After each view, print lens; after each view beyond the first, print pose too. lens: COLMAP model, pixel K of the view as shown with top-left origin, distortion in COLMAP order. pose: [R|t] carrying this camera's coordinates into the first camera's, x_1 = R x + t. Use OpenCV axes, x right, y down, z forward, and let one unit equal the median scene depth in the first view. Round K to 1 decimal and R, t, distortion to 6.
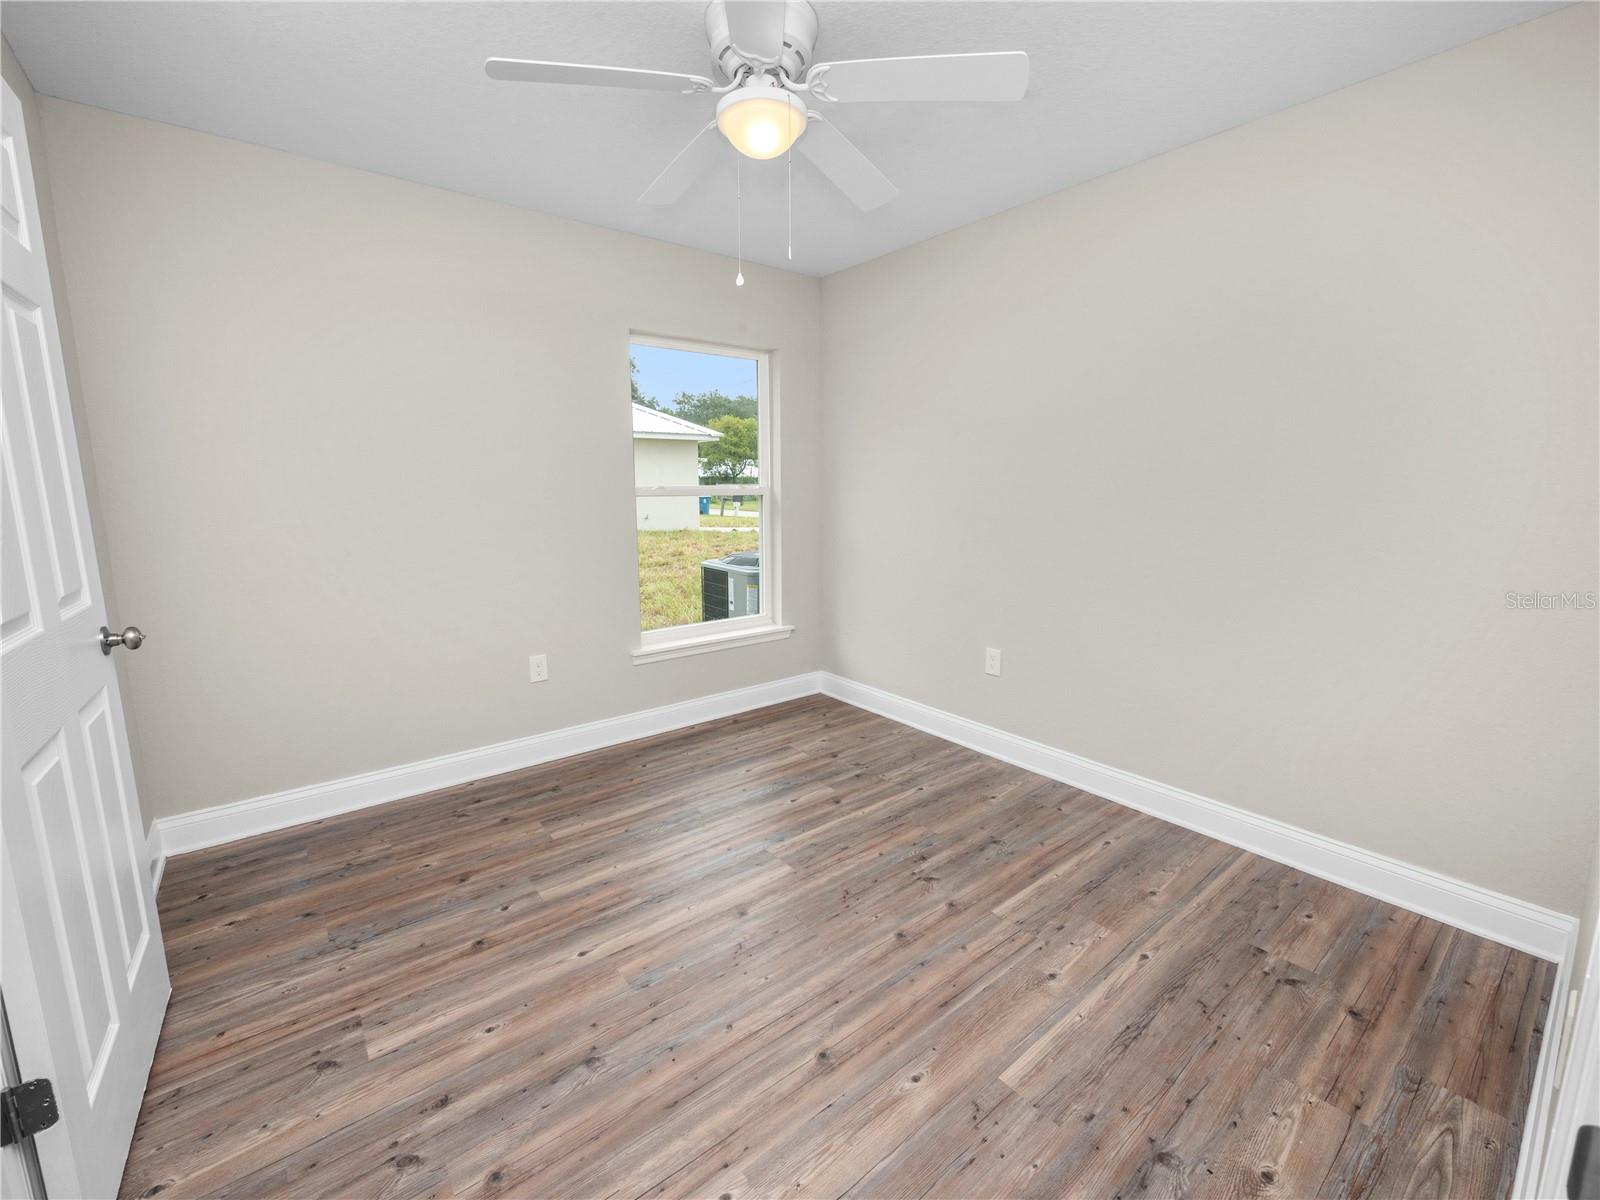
lens RADIAL K [[670.6, 0, 793.3], [0, 670.6, 594.5], [0, 0, 1]] dist [-0.005903, 0.000177]
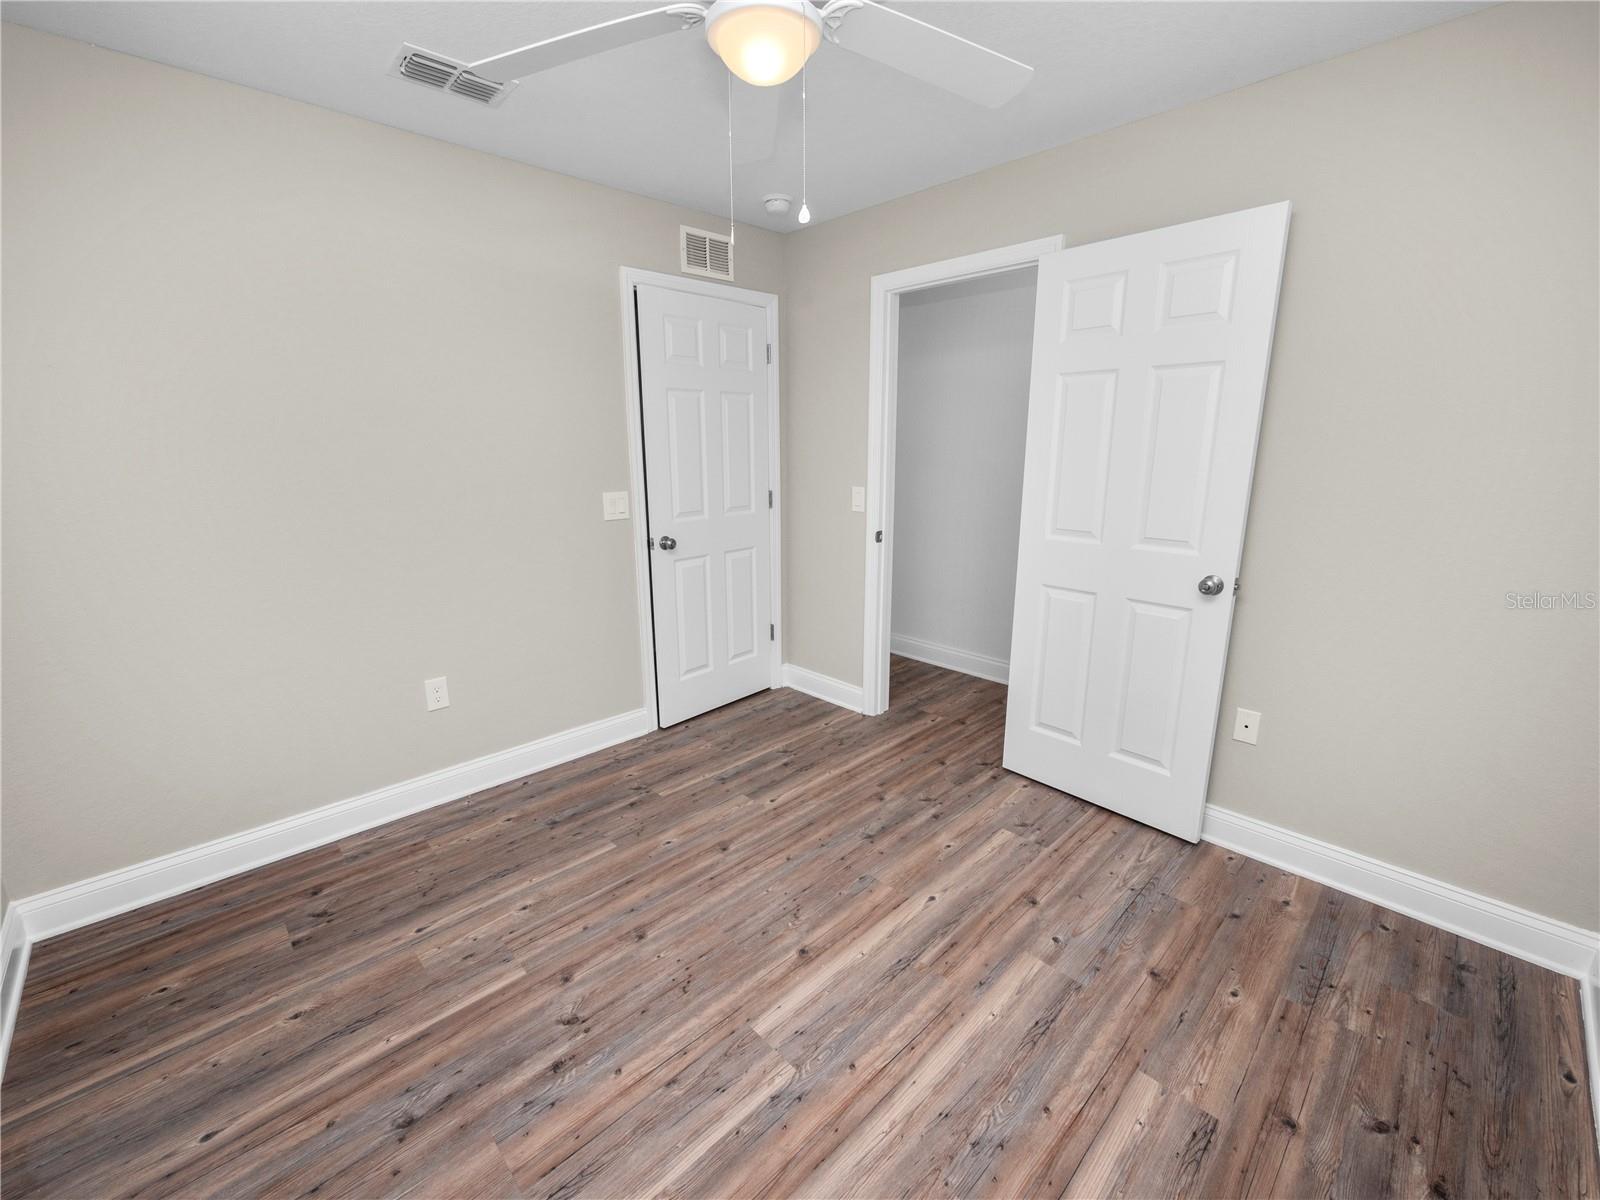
lens RADIAL K [[670.6, 0, 793.3], [0, 670.6, 594.5], [0, 0, 1]] dist [-0.005903, 0.000177]
pose [[-0.995186, 0.029045, -0.093601, 0.010605], [-0.008606, 0.925484, 0.378688, -0.359843], [0.097625, 0.377671, -0.920779, 1.782865]]
